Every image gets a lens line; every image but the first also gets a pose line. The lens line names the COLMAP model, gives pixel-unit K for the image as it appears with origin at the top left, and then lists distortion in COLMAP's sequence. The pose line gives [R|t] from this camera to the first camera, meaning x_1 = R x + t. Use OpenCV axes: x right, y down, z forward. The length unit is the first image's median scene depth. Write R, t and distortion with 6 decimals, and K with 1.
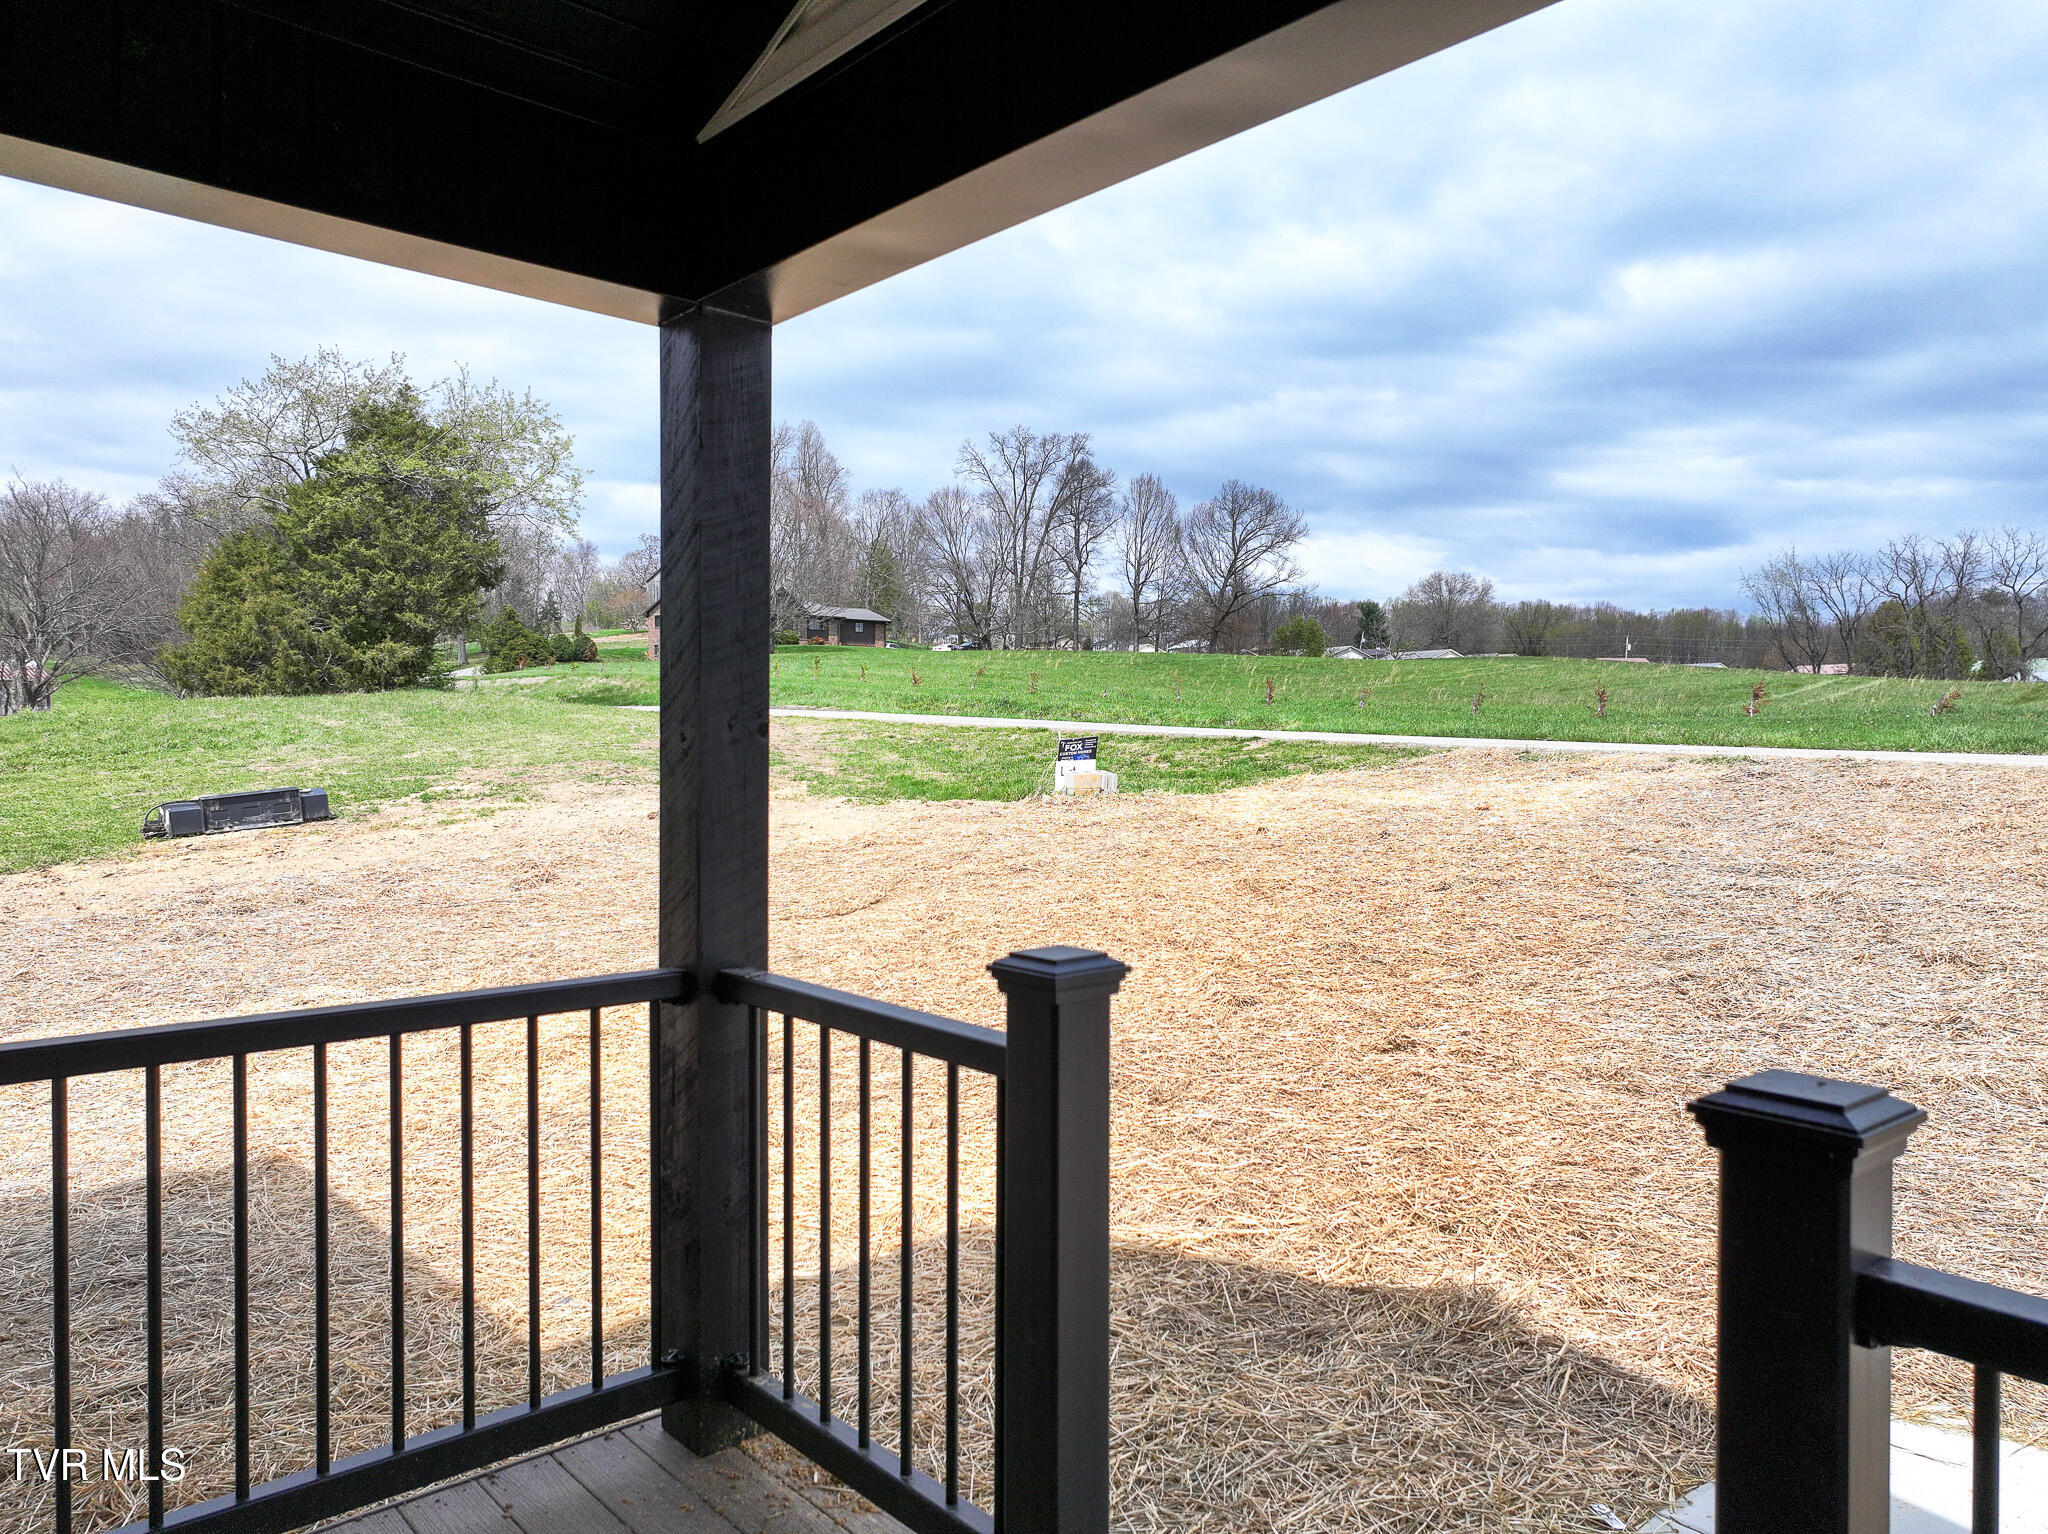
lens RADIAL K [[1436.5, 0, 1024.0], [0, 1436.5, 767.0], [0, 0, 1]] dist [0.007223, 0.005754]
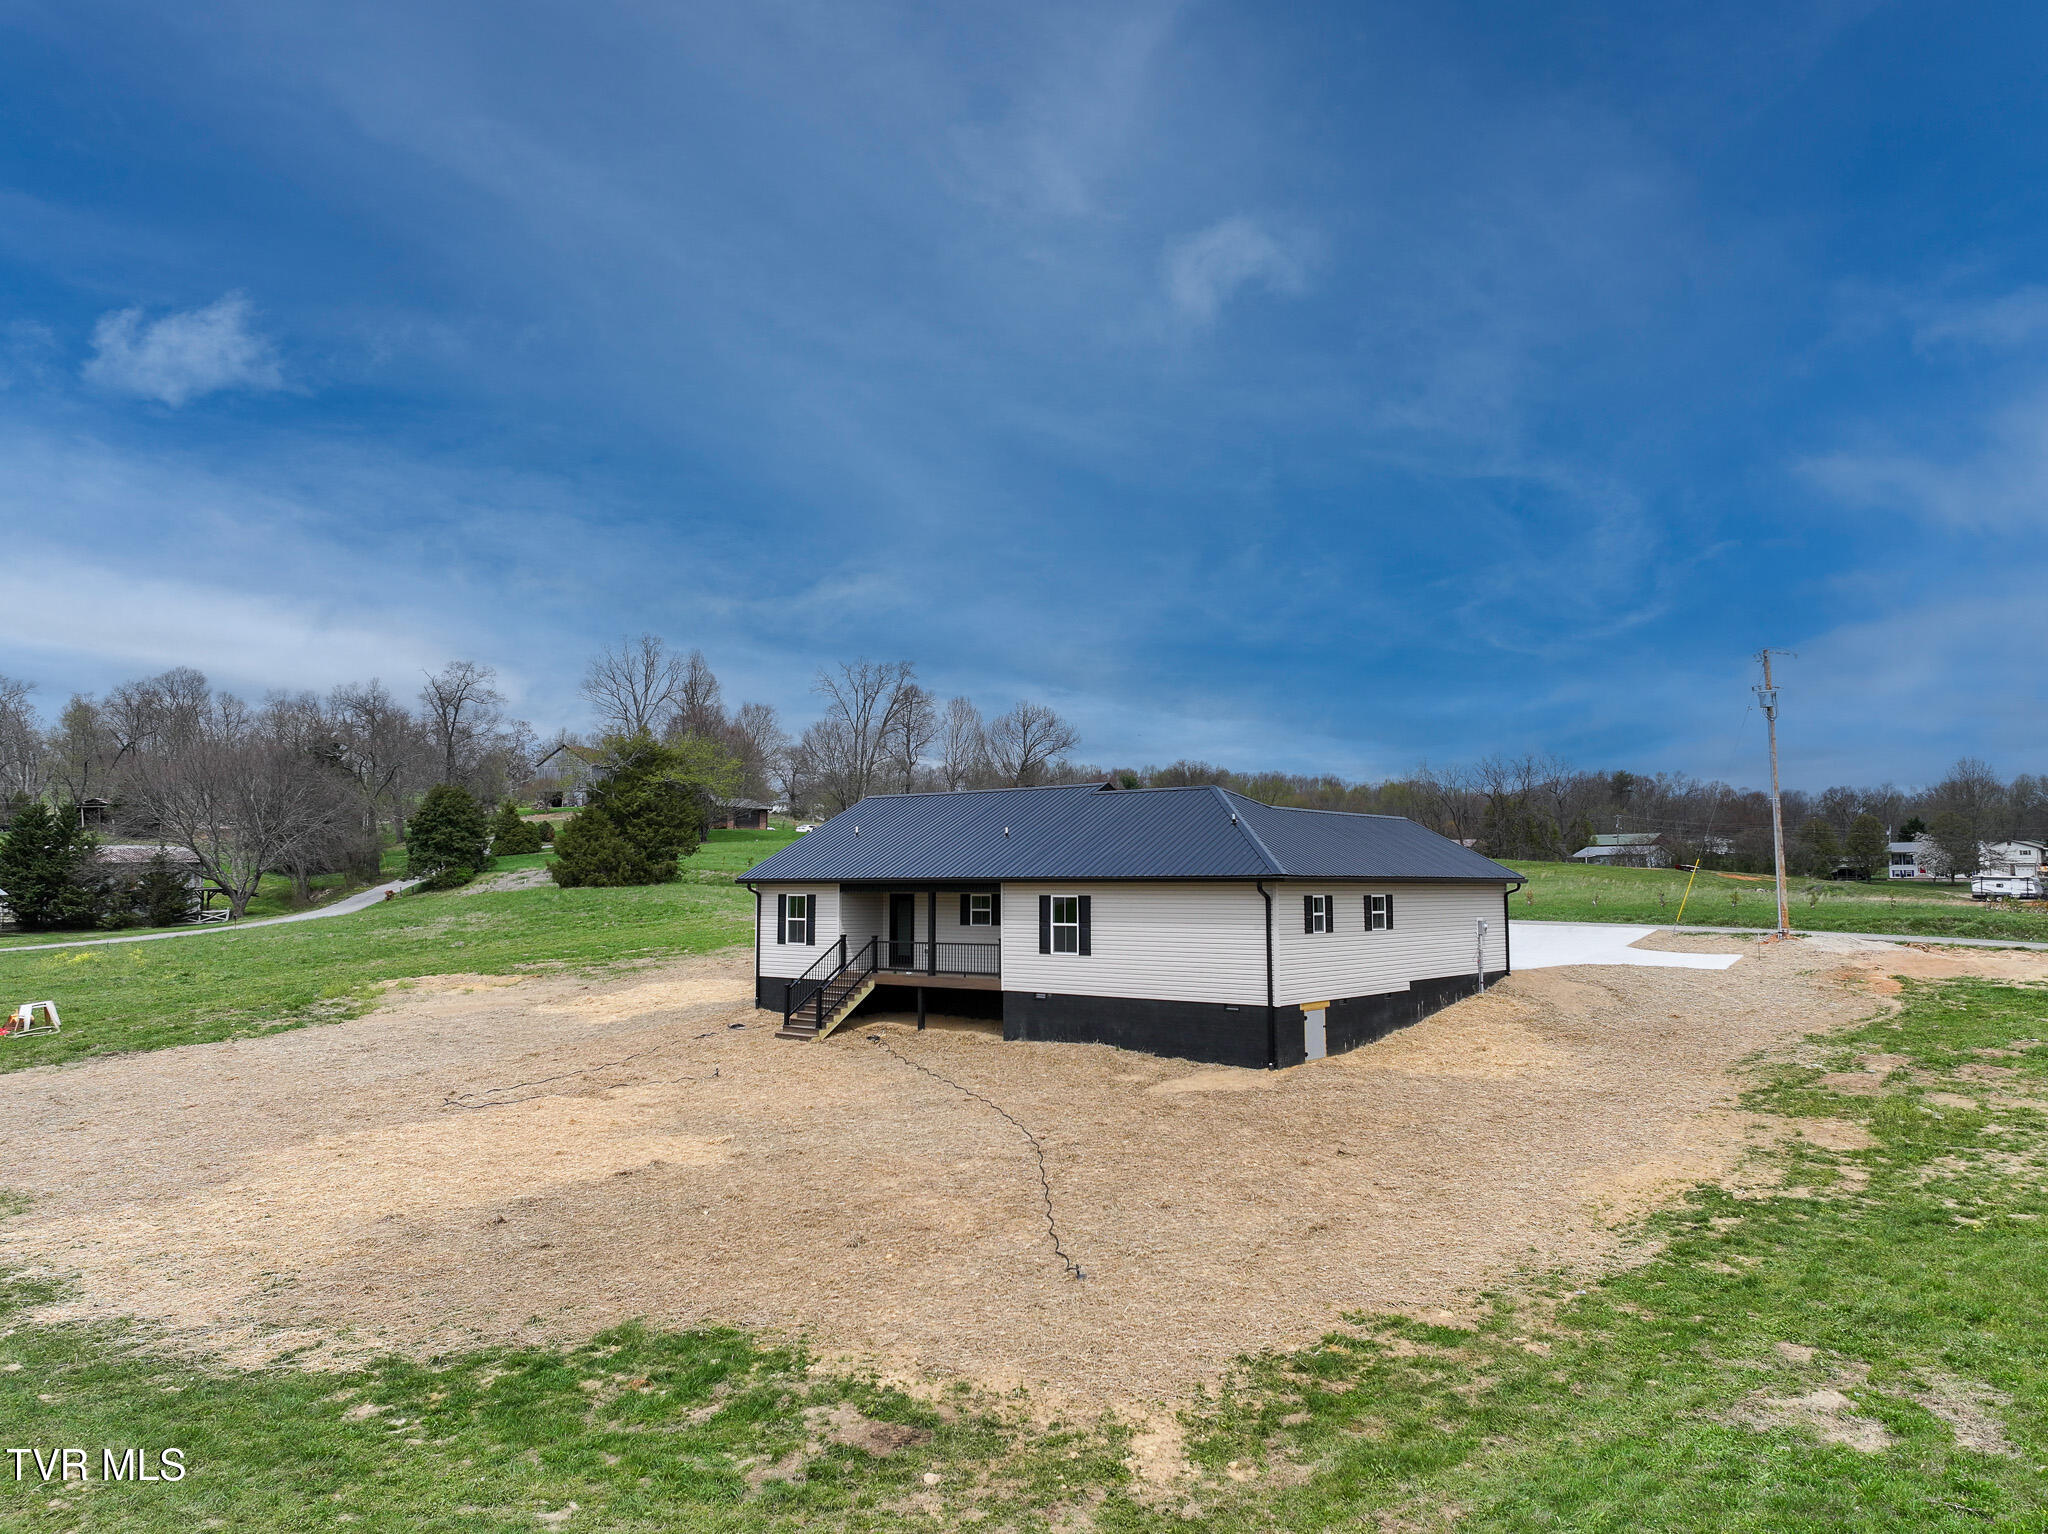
lens RADIAL K [[1436.5, 0, 1024.0], [0, 1436.5, 767.0], [0, 0, 1]] dist [0.007223, 0.005754]
pose [[0.987171, 0.010885, 0.159297, -0.063434], [0.006173, 0.994326, -0.106198, 0.000787], [-0.159549, 0.105819, 0.981502, -0.282839]]
